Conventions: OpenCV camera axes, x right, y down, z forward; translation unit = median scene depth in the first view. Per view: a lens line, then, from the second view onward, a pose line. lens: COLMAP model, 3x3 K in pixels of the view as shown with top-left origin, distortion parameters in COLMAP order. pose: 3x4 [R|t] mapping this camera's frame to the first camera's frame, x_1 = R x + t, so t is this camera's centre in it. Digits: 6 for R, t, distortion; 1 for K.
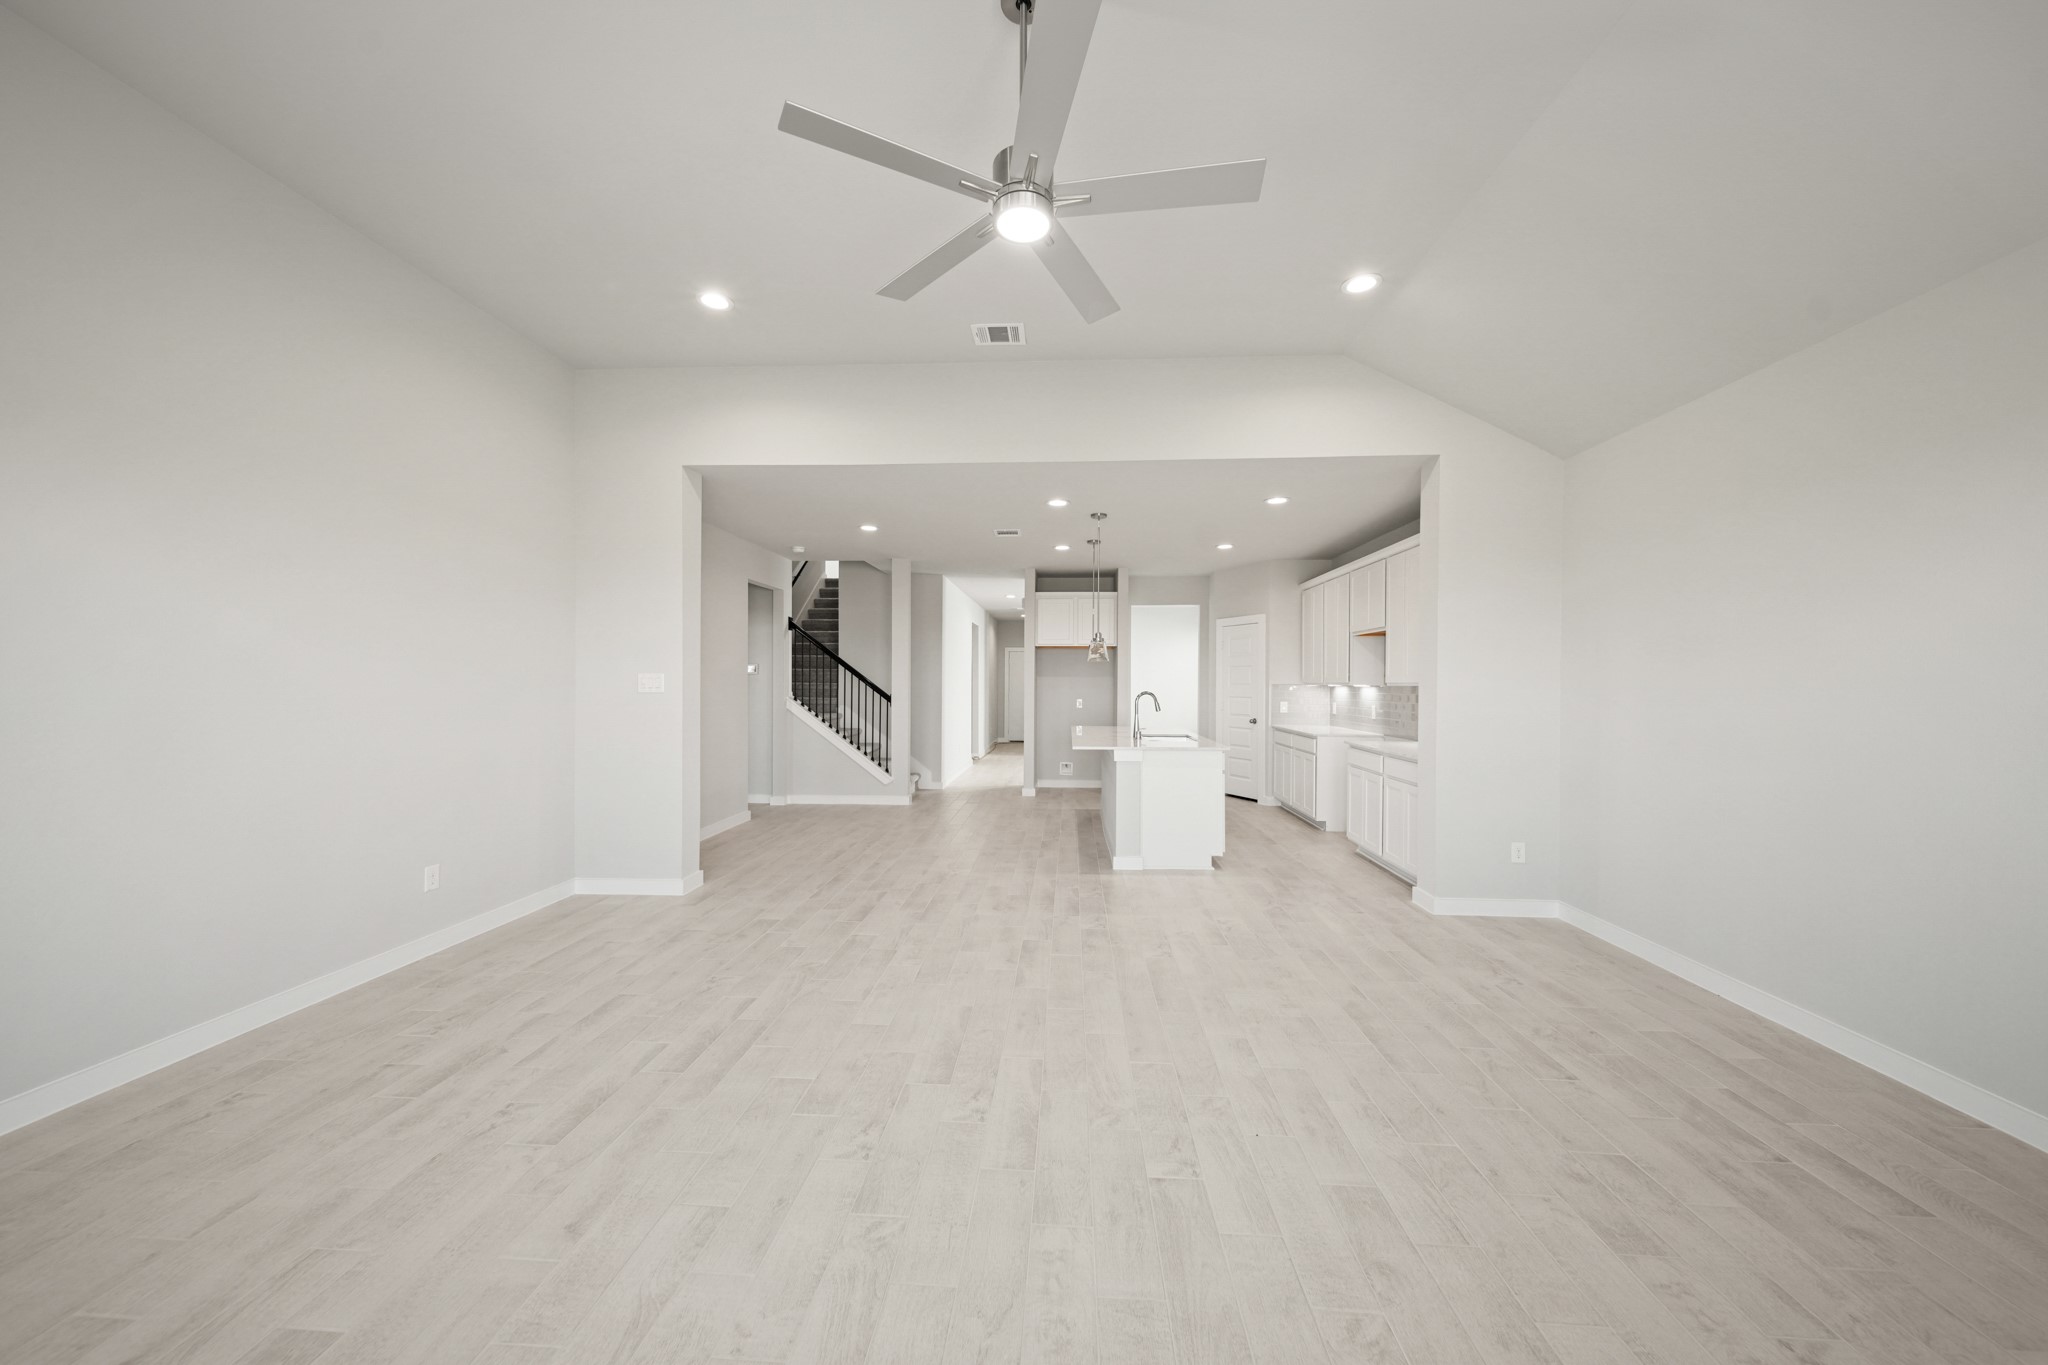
lens RADIAL K [[723.2, 0, 1020.4], [0, 723.2, 680.3], [0, 0, 1]] dist [0.001906, -0.000615]
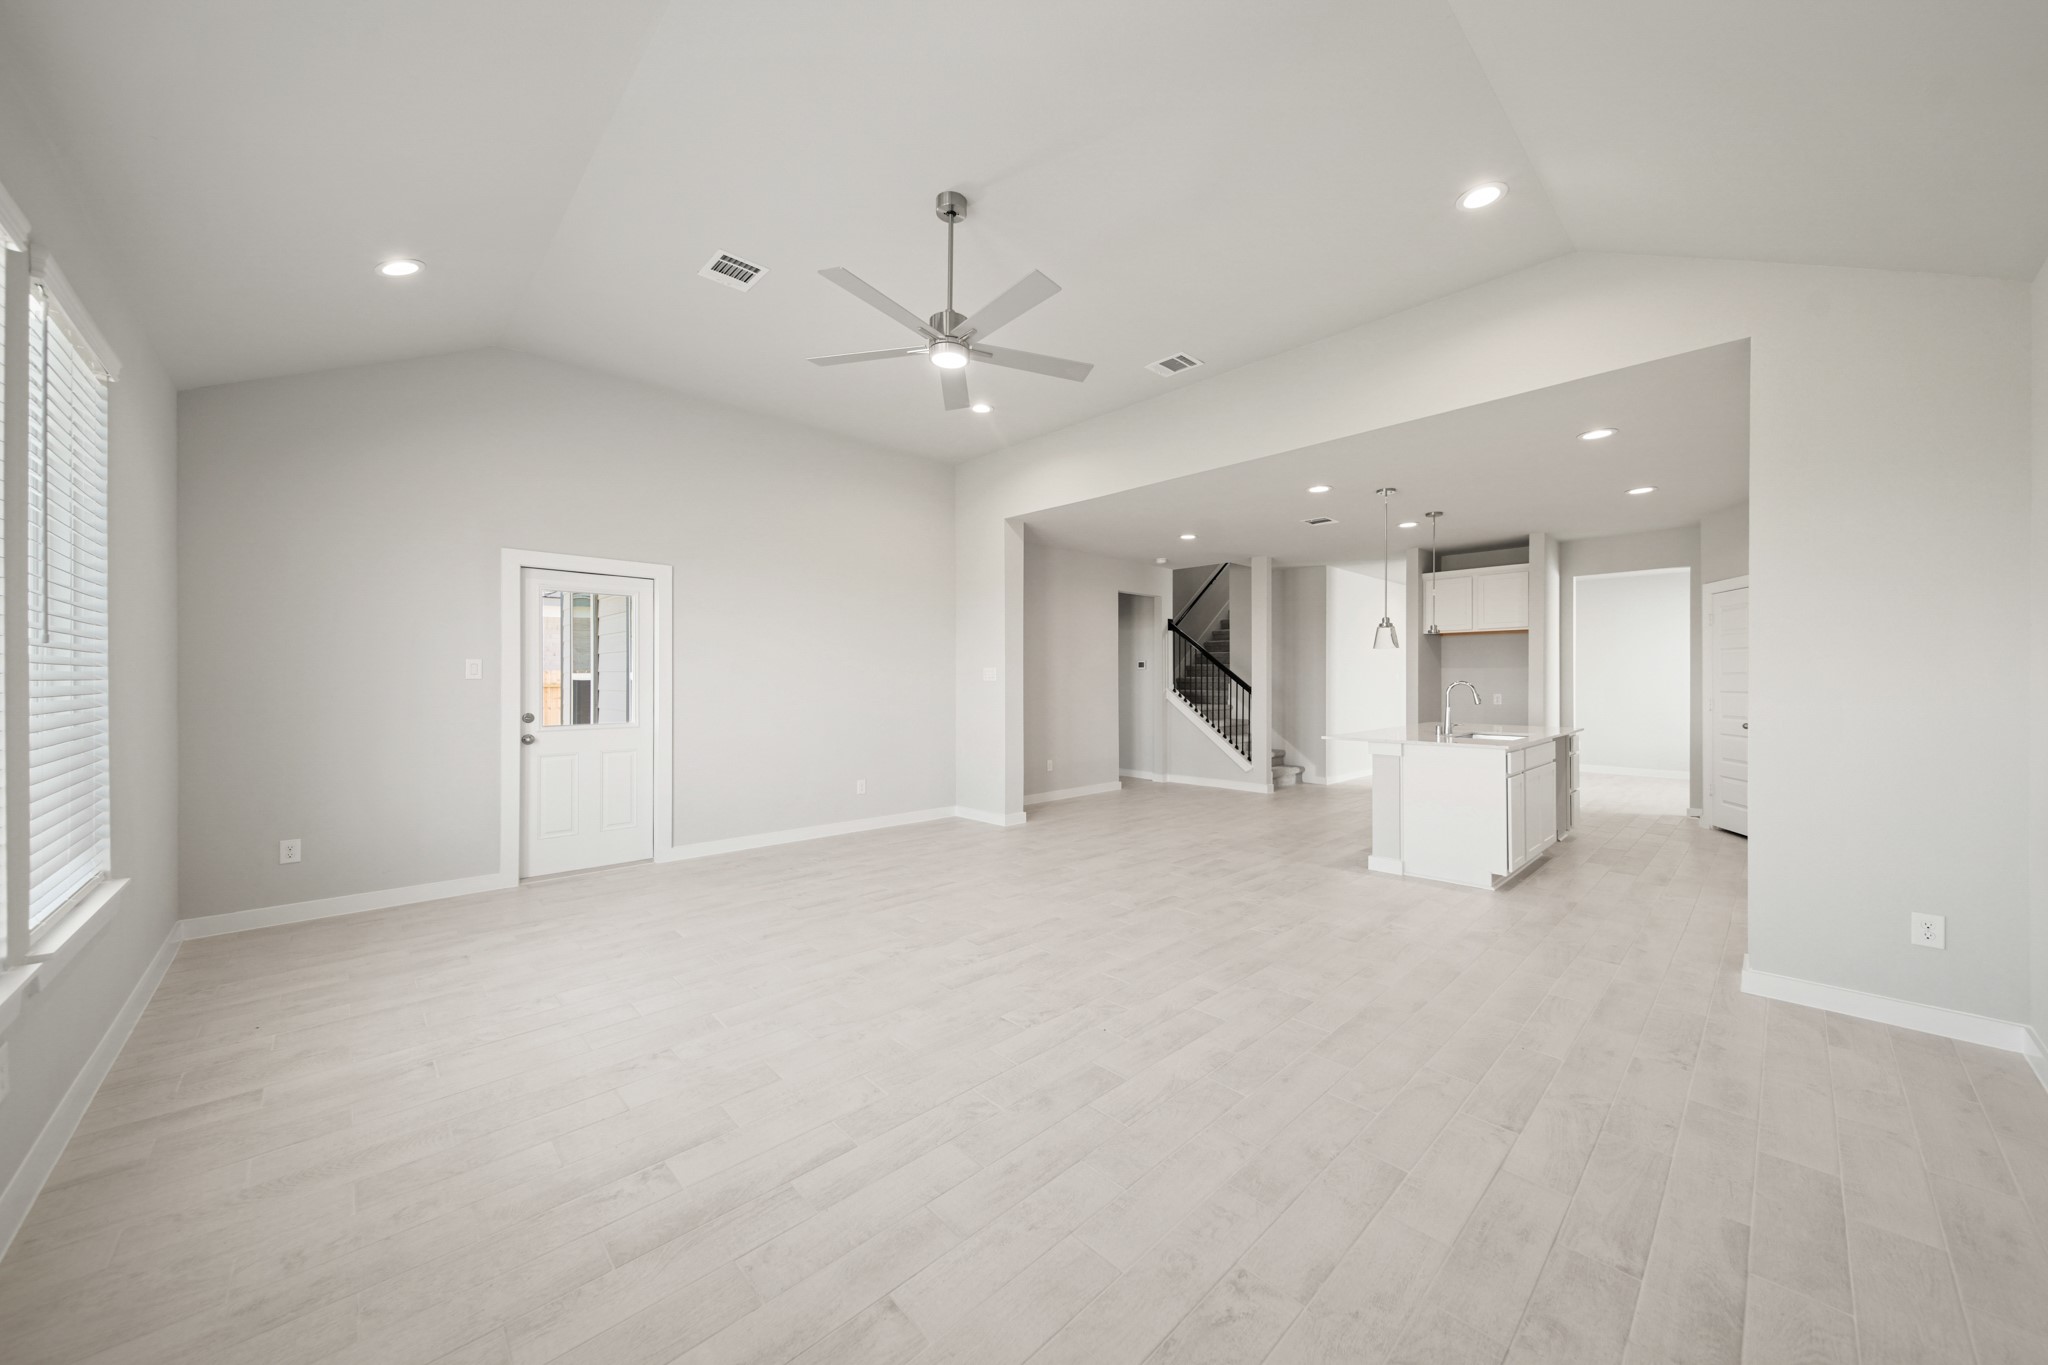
lens RADIAL K [[723.2, 0, 1017.7], [0, 723.2, 678.3], [0, 0, 1]] dist [0.001906, -0.000615]
pose [[0.728253, -0.006940, -0.685274, 0.296092], [0.006163, 0.999975, -0.003577, 0.009059], [0.685281, -0.001618, 0.728277, 0.000173]]
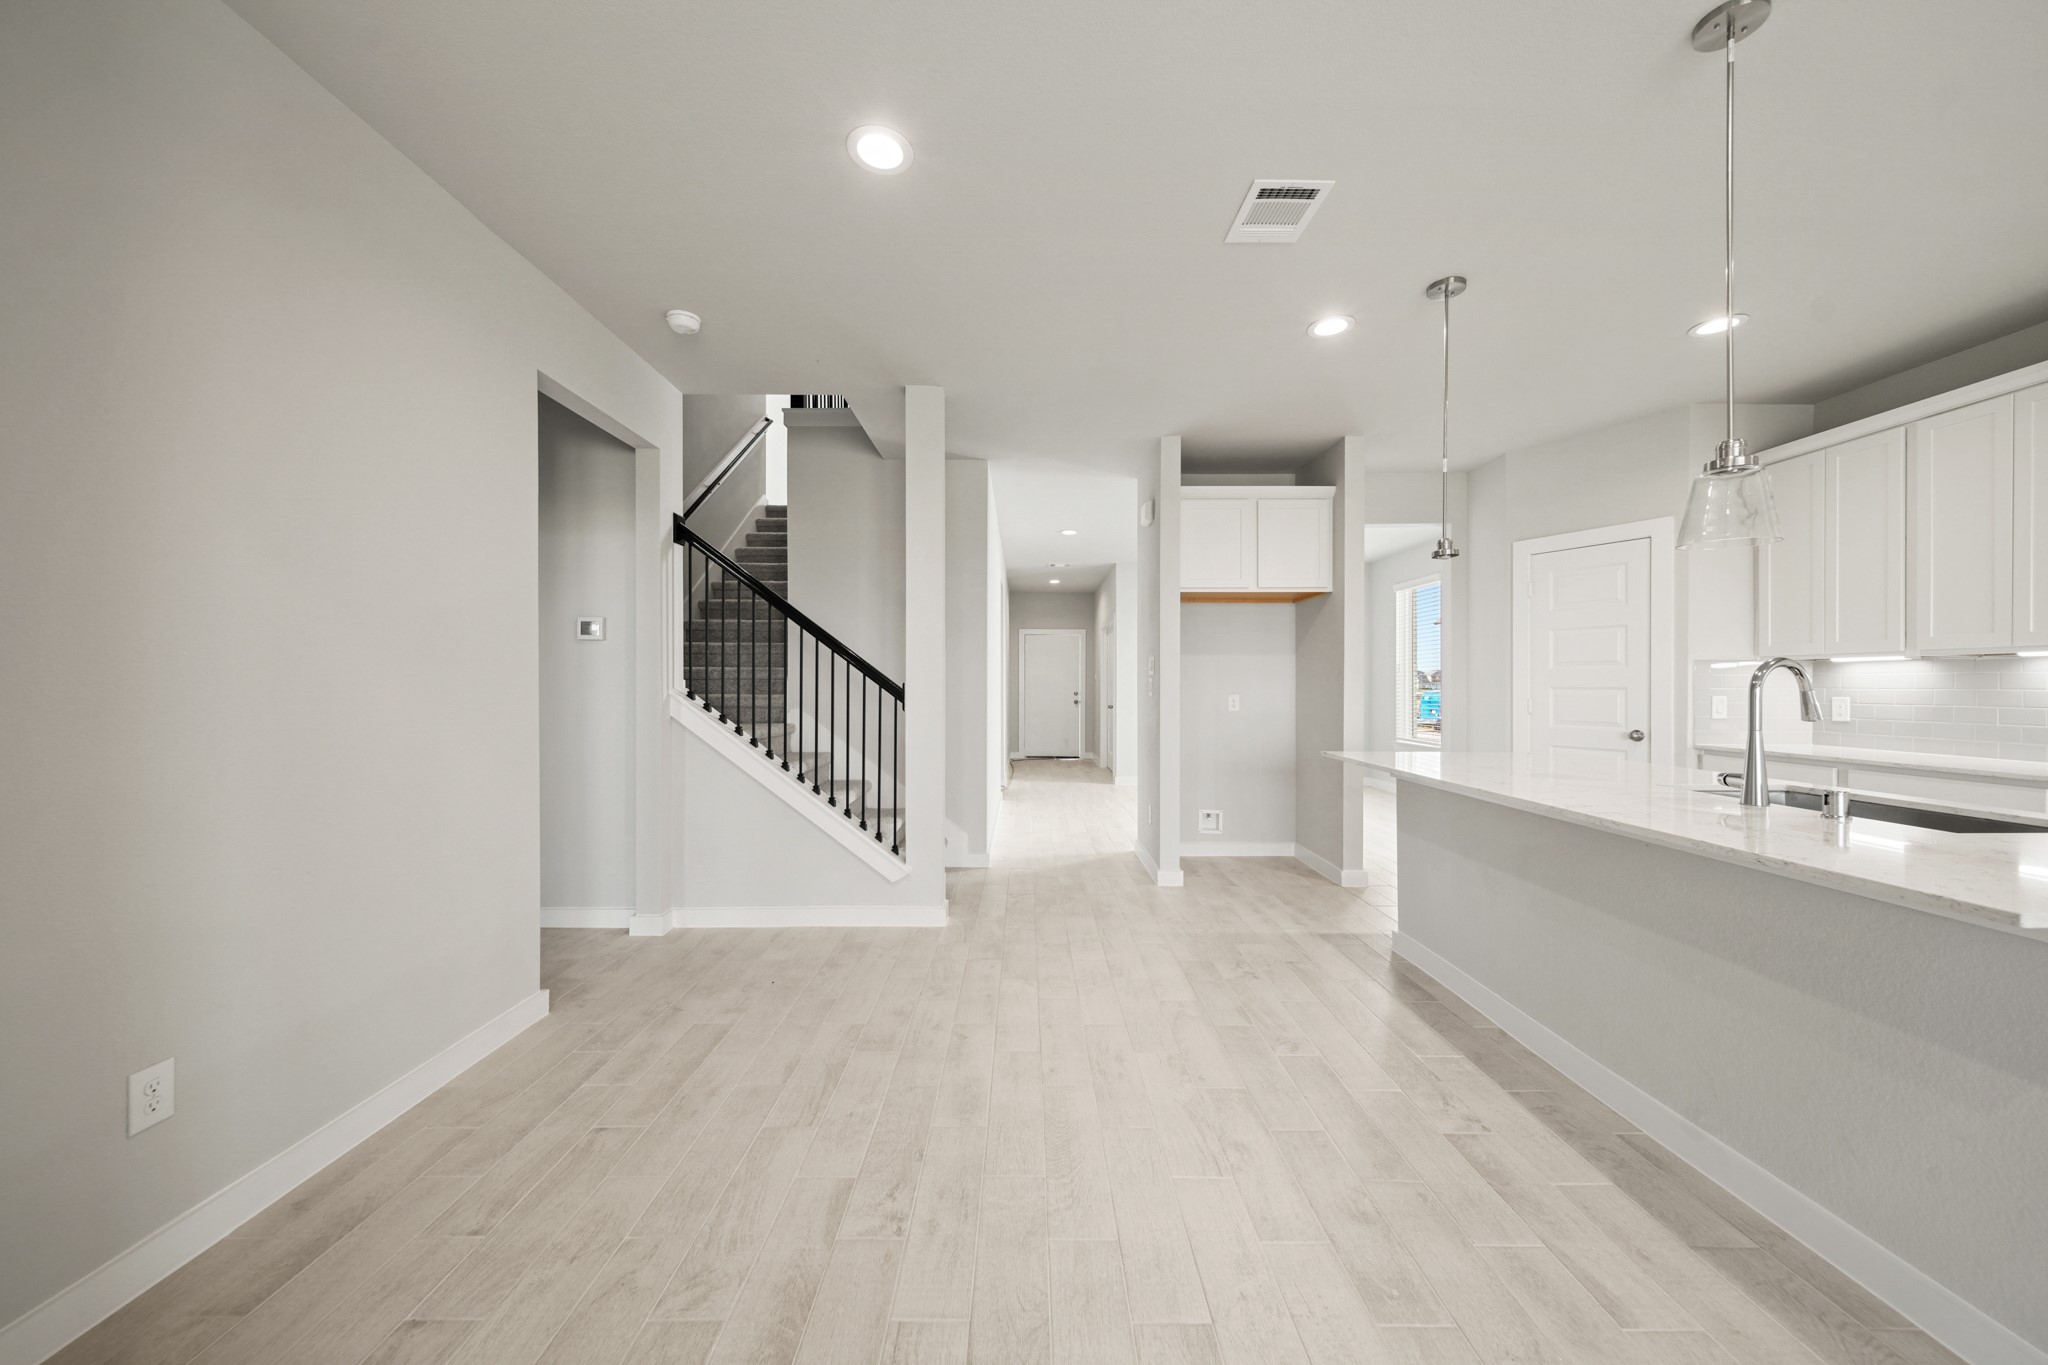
lens RADIAL K [[723.2, 0, 1028.3], [0, 723.2, 681.8], [0, 0, 1]] dist [0.001906, -0.000615]
pose [[0.997226, -0.001930, 0.074413, -0.134757], [0.002092, 0.999996, -0.002097, 0.019368], [-0.074409, 0.002247, 0.997225, 0.537634]]
